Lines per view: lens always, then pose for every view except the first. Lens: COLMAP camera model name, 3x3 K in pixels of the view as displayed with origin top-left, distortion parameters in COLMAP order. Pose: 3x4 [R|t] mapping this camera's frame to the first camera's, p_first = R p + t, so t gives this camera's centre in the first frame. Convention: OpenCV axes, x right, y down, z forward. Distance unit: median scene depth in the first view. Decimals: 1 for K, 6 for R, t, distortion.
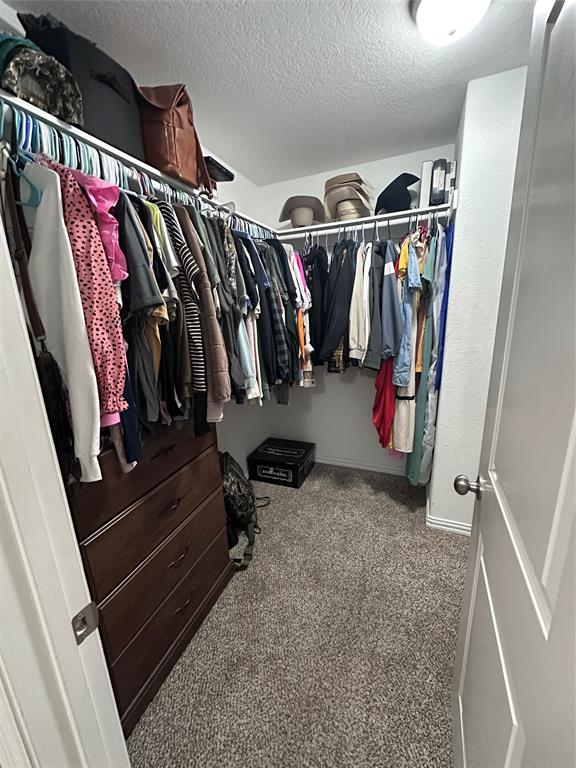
lens RADIAL K [[308.5, 0, 287.6], [0, 308.5, 384.4], [0, 0, 1]] dist [-0.002305, 0.000297]
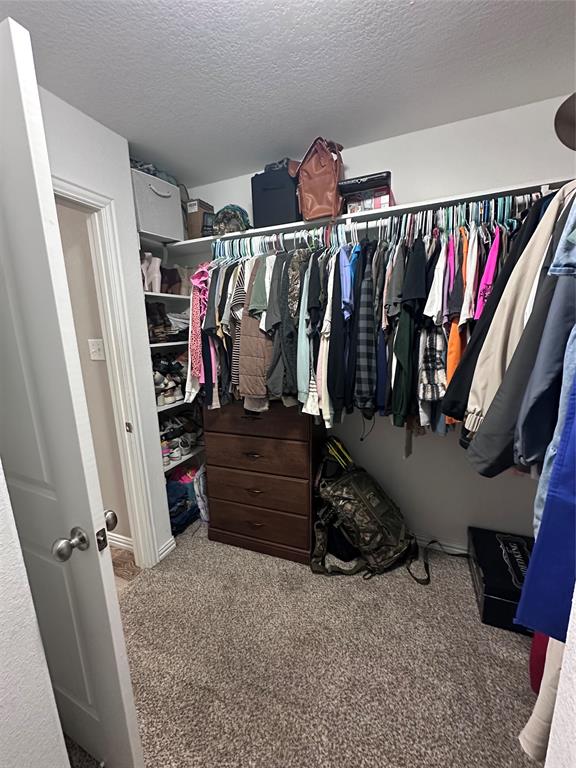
lens RADIAL K [[308.5, 0, 286.8], [0, 308.5, 382.9], [0, 0, 1]] dist [-0.002305, 0.000297]
pose [[0.005891, 0.224823, -0.974382, 0.677258], [-0.211776, 0.952577, 0.218512, -0.203800], [0.977300, 0.205064, 0.053224, 0.665823]]
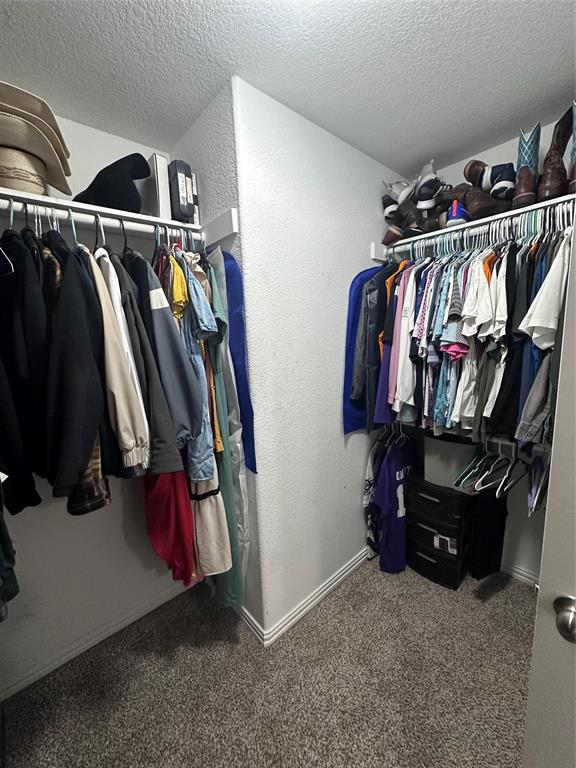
lens RADIAL K [[308.5, 0, 287.7], [0, 308.5, 386.5], [0, 0, 1]] dist [-0.002305, 0.000297]
pose [[0.433706, -0.131148, 0.891459, -0.106575], [0.243506, 0.969598, 0.024175, -0.159888], [-0.867527, 0.206591, 0.452456, 0.528324]]
